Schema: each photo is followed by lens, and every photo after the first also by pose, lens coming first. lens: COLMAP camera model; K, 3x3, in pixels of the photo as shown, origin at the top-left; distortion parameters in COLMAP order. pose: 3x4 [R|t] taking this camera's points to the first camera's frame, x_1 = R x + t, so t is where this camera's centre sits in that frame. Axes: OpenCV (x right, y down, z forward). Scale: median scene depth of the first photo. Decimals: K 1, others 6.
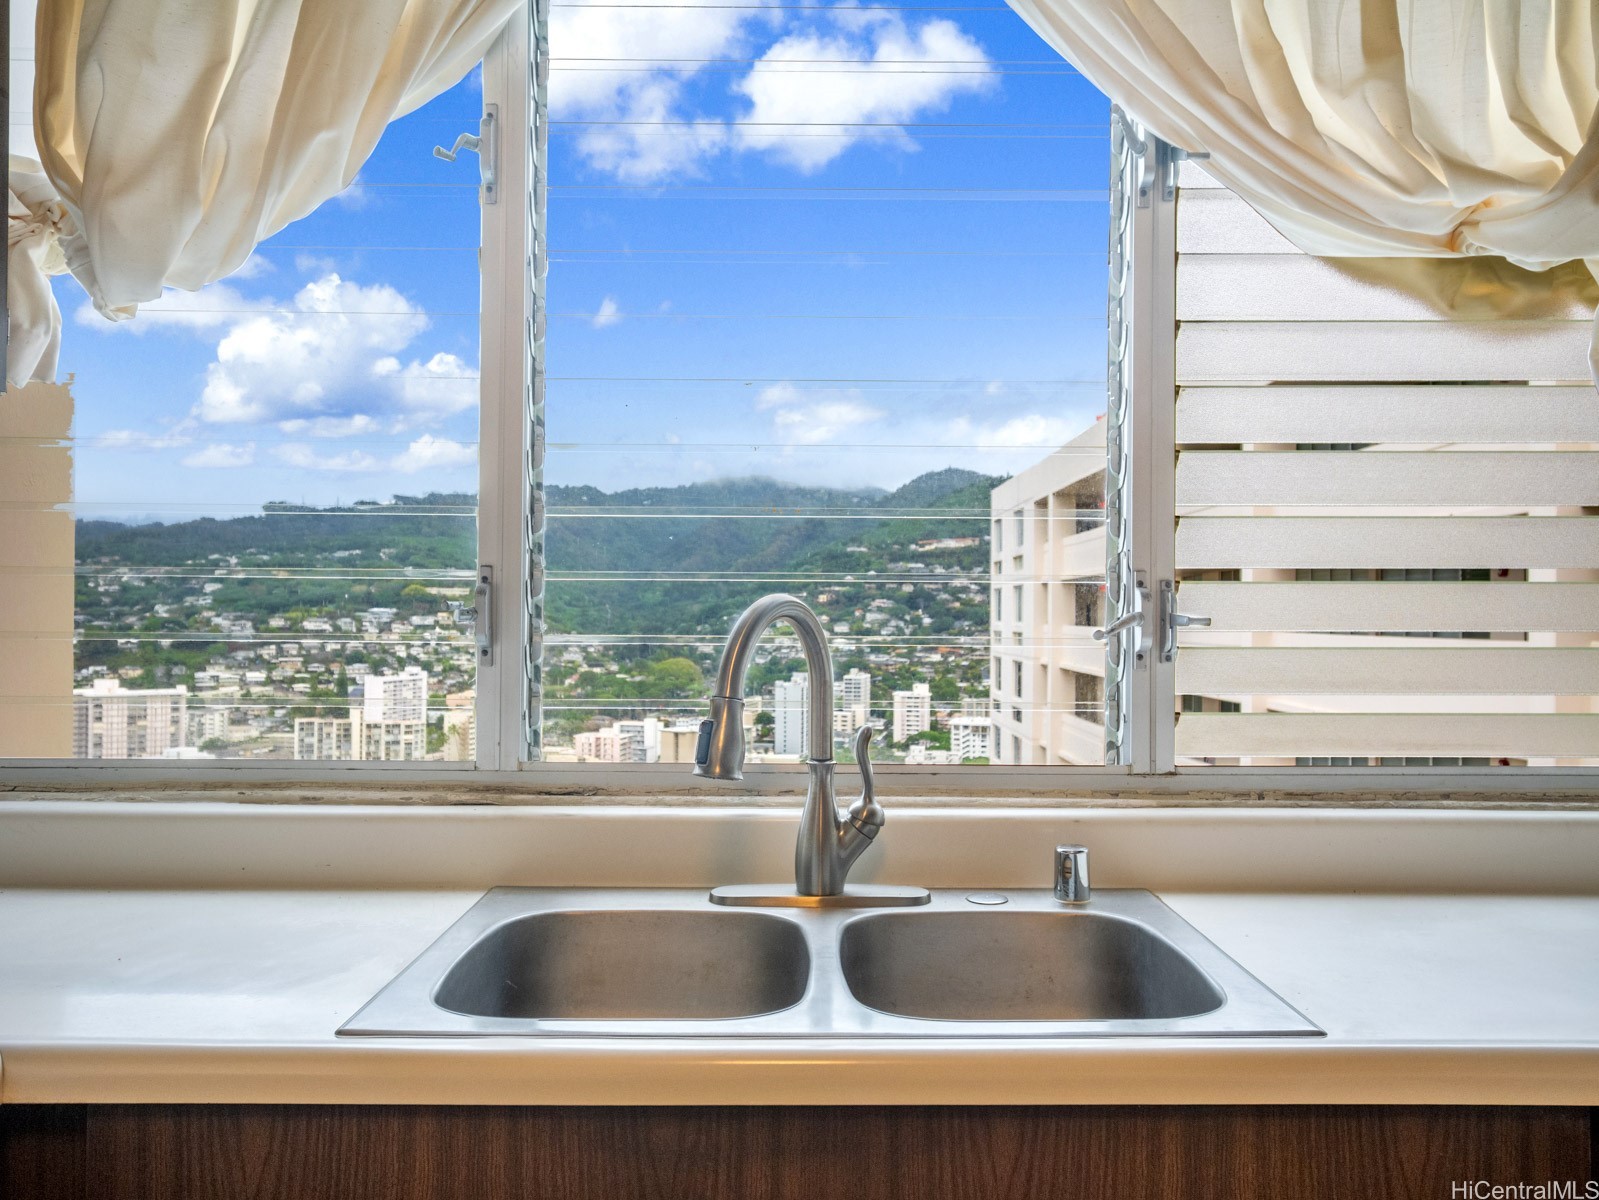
lens RADIAL K [[1292.1, 0, 799.5], [0, 1292.1, 600.0], [0, 0, 1]] dist [0.004975, 0.002288]
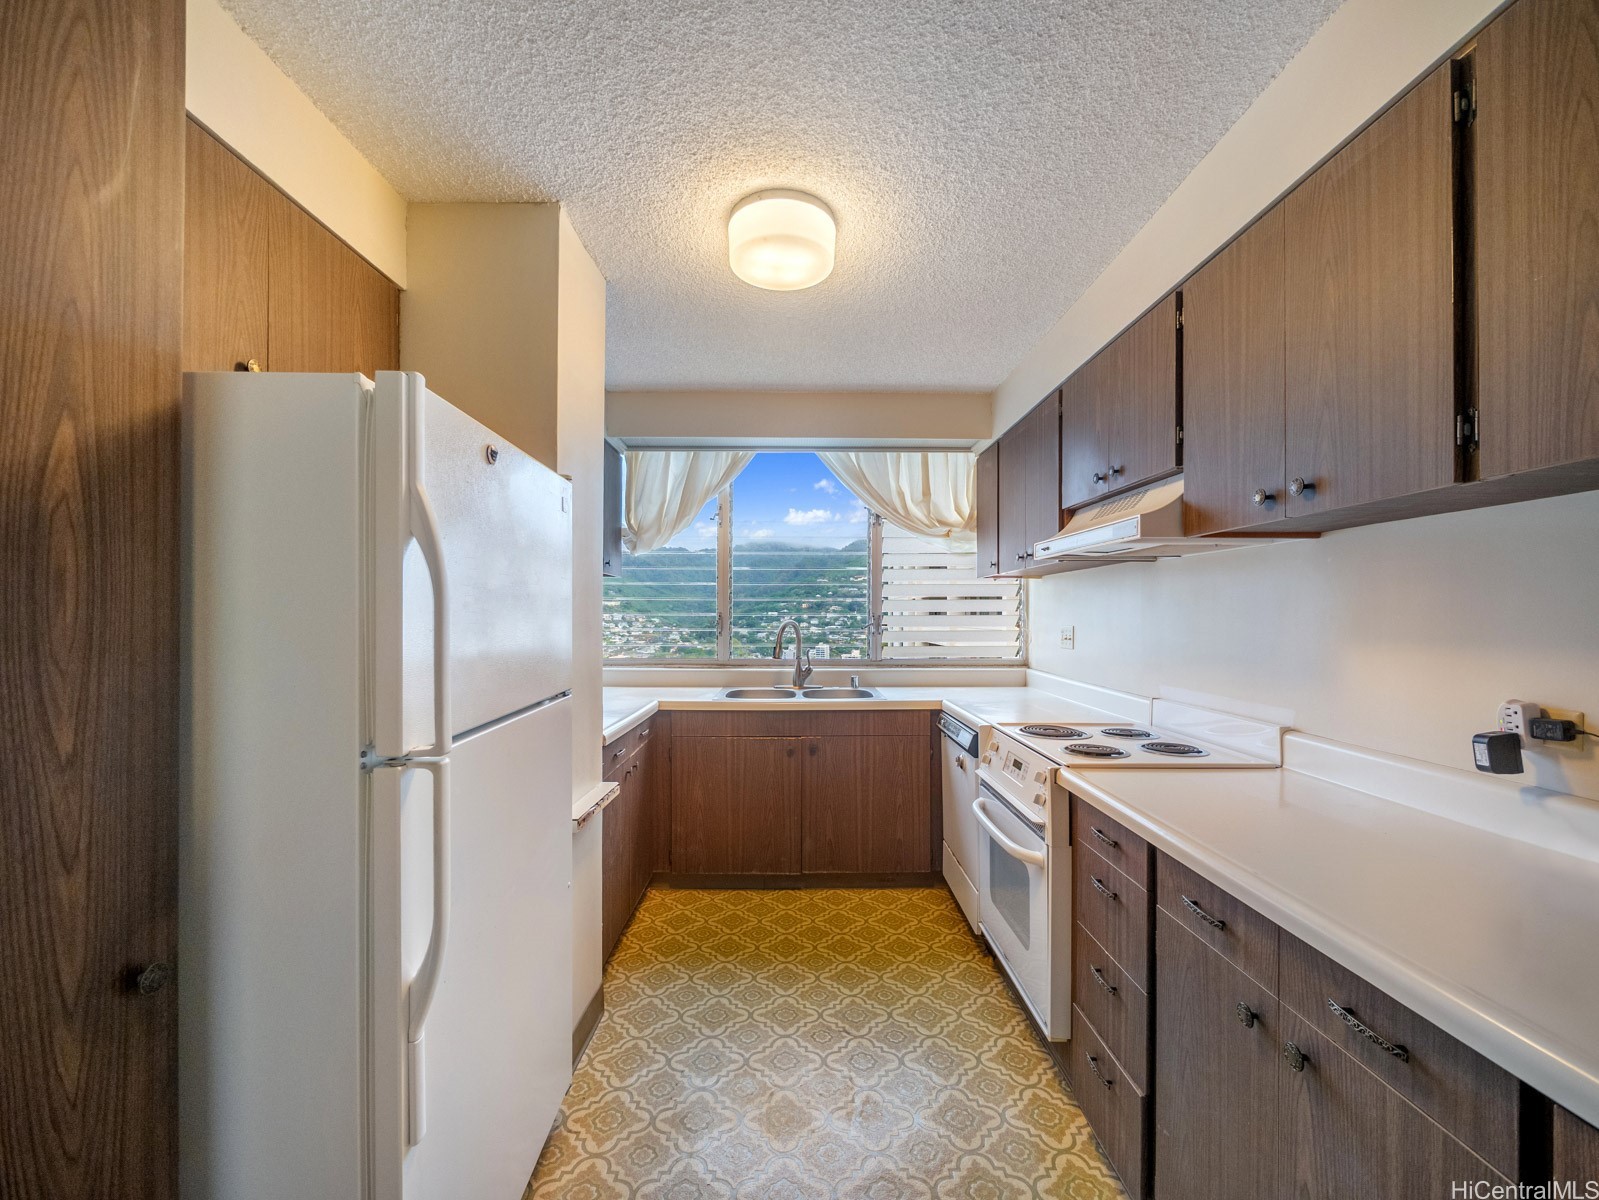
lens RADIAL K [[757.7, 0, 799.5], [0, 757.7, 600.0], [0, 0, 1]] dist [-0.002416, -0.000226]
pose [[0.999946, -0.004526, 0.009304, -0.002655], [0.004573, 0.999977, -0.005015, -0.052258], [-0.009281, 0.005057, 0.999944, -1.432938]]
